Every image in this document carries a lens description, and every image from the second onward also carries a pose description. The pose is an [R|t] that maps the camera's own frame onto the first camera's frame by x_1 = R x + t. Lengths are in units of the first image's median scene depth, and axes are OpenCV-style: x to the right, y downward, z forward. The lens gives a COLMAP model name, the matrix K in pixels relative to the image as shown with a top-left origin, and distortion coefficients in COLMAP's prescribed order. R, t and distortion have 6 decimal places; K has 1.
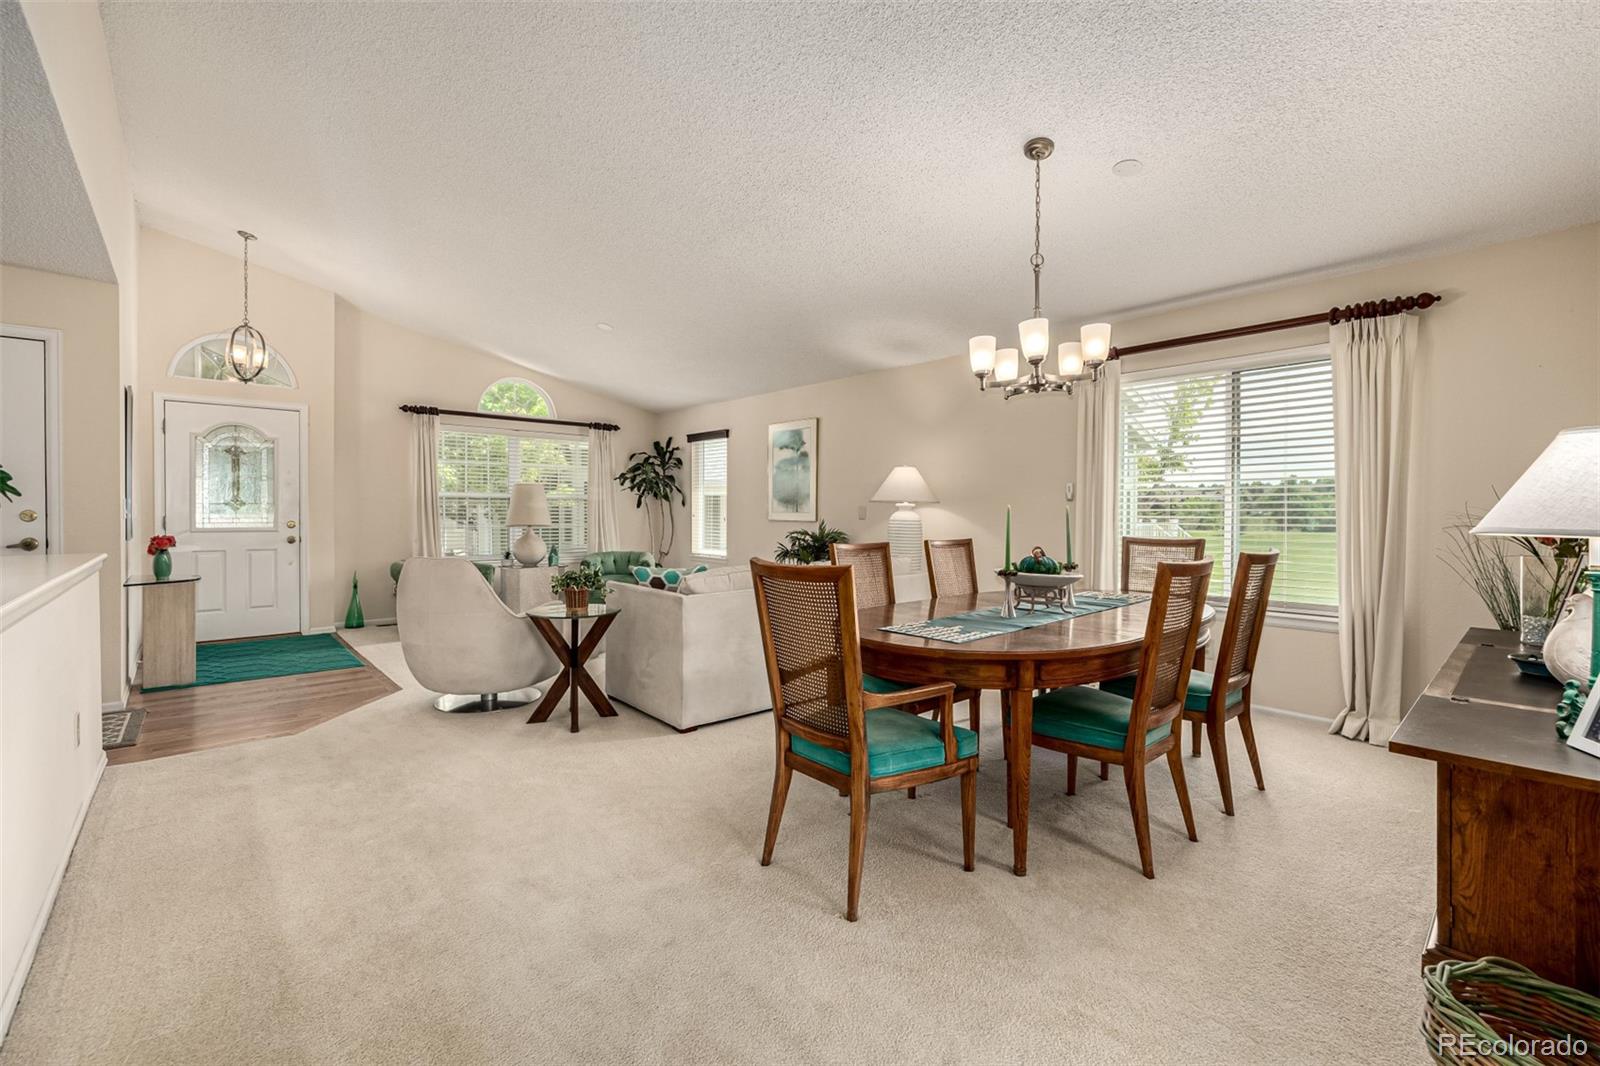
lens RADIAL K [[676.8, 0, 790.6], [0, 676.8, 518.4], [0, 0, 1]] dist [-0.000544, -0.000167]
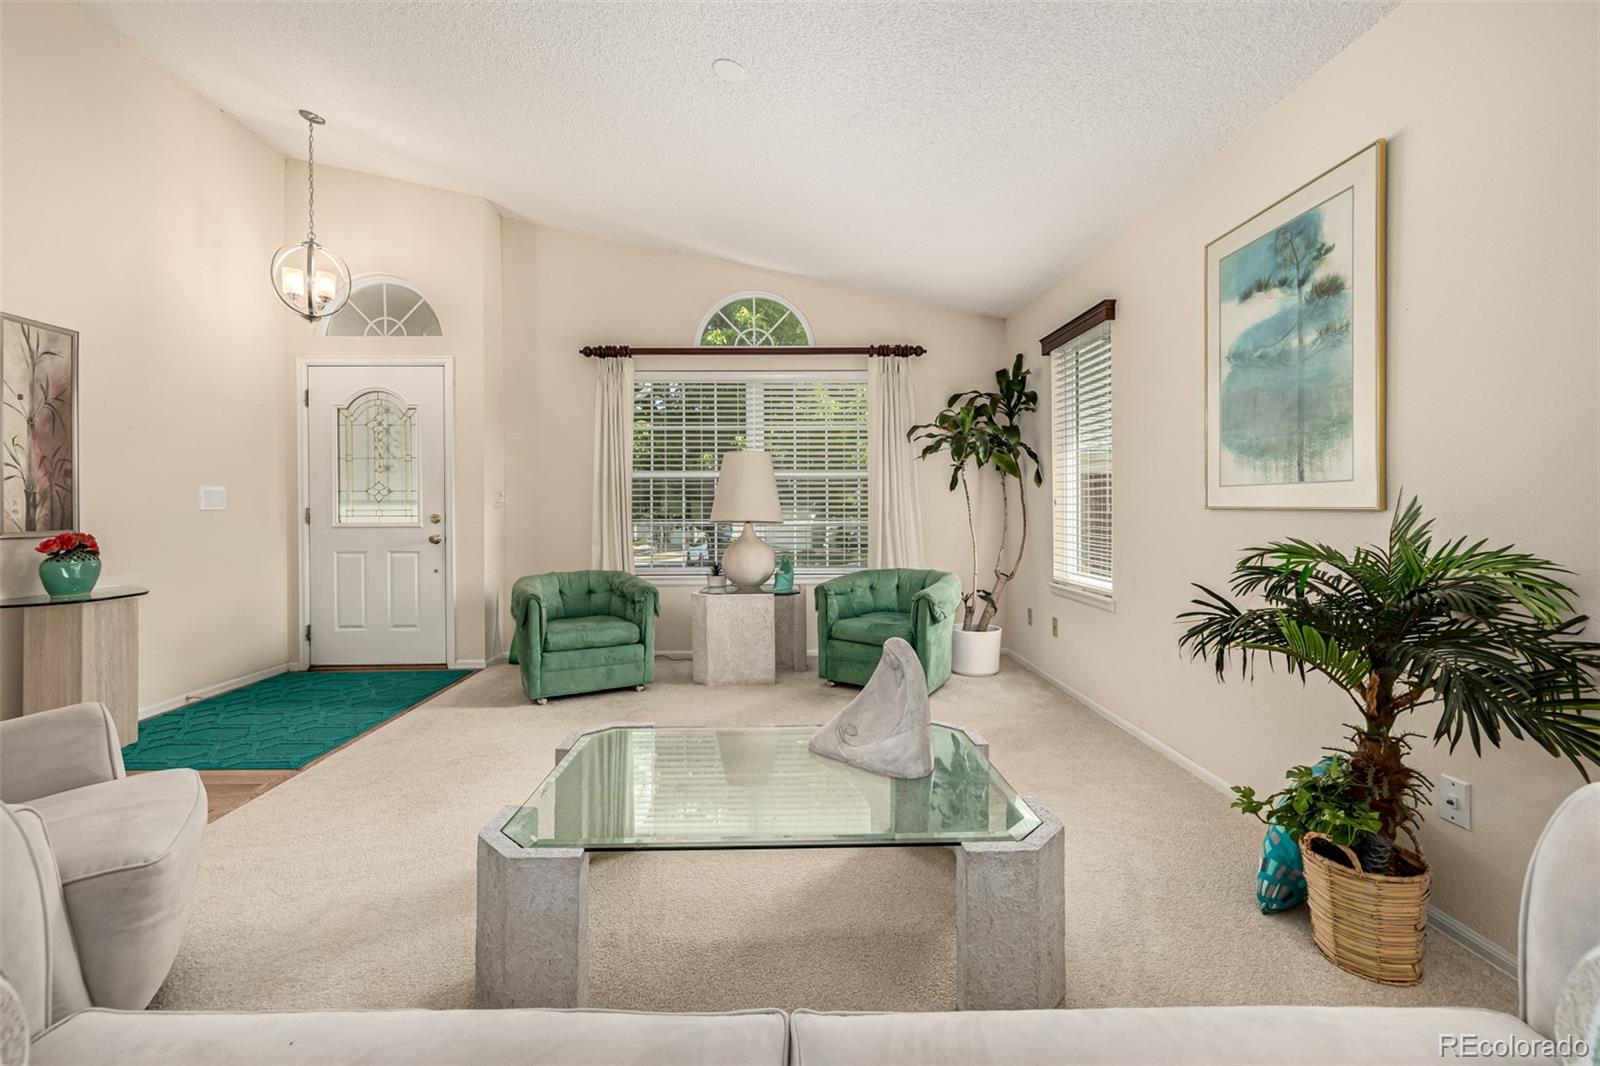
lens RADIAL K [[676.8, 0, 782.7], [0, 676.8, 509.1], [0, 0, 1]] dist [-0.000544, -0.000167]
pose [[0.757158, -0.009598, -0.653161, 0.032252], [0.003050, 0.999933, -0.011157, 0.006784], [0.653224, 0.006455, 0.757137, 0.615415]]
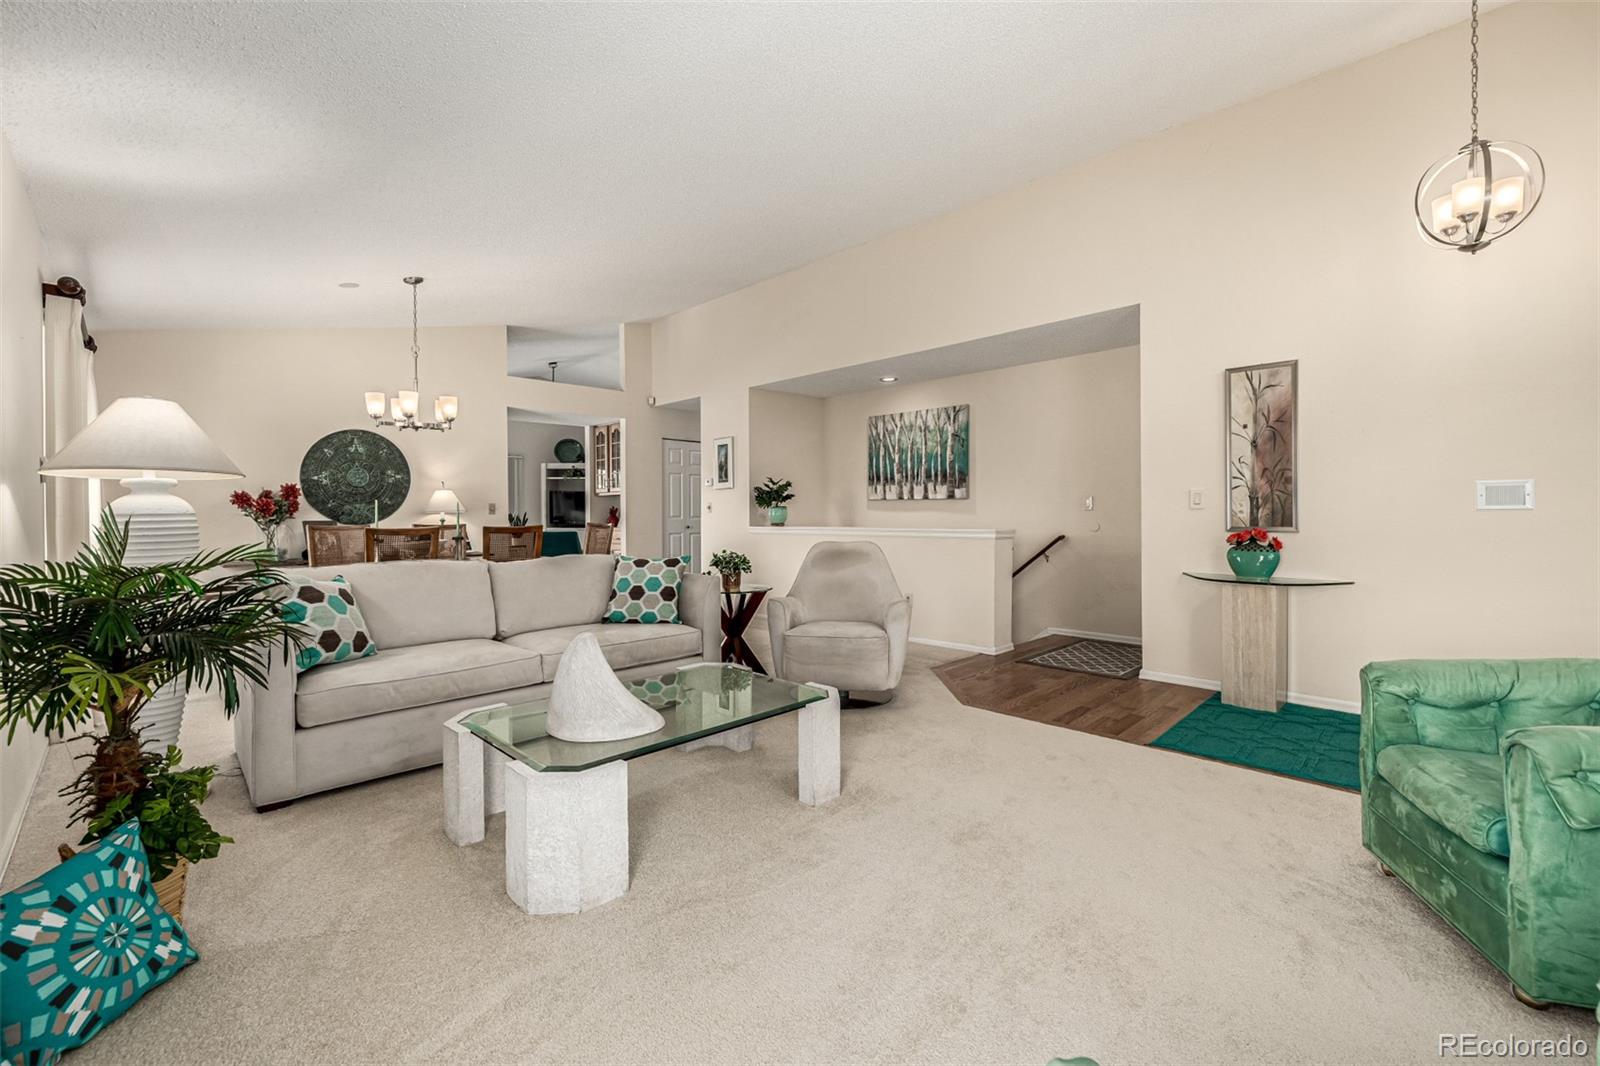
lens RADIAL K [[676.8, 0, 792.0], [0, 676.8, 521.6], [0, 0, 1]] dist [-0.000544, -0.000167]
pose [[-0.998252, 0.001106, -0.059087, -0.199409], [-0.000149, 0.999775, 0.021222, -0.001919], [0.059097, 0.021194, -0.998027, 1.191826]]
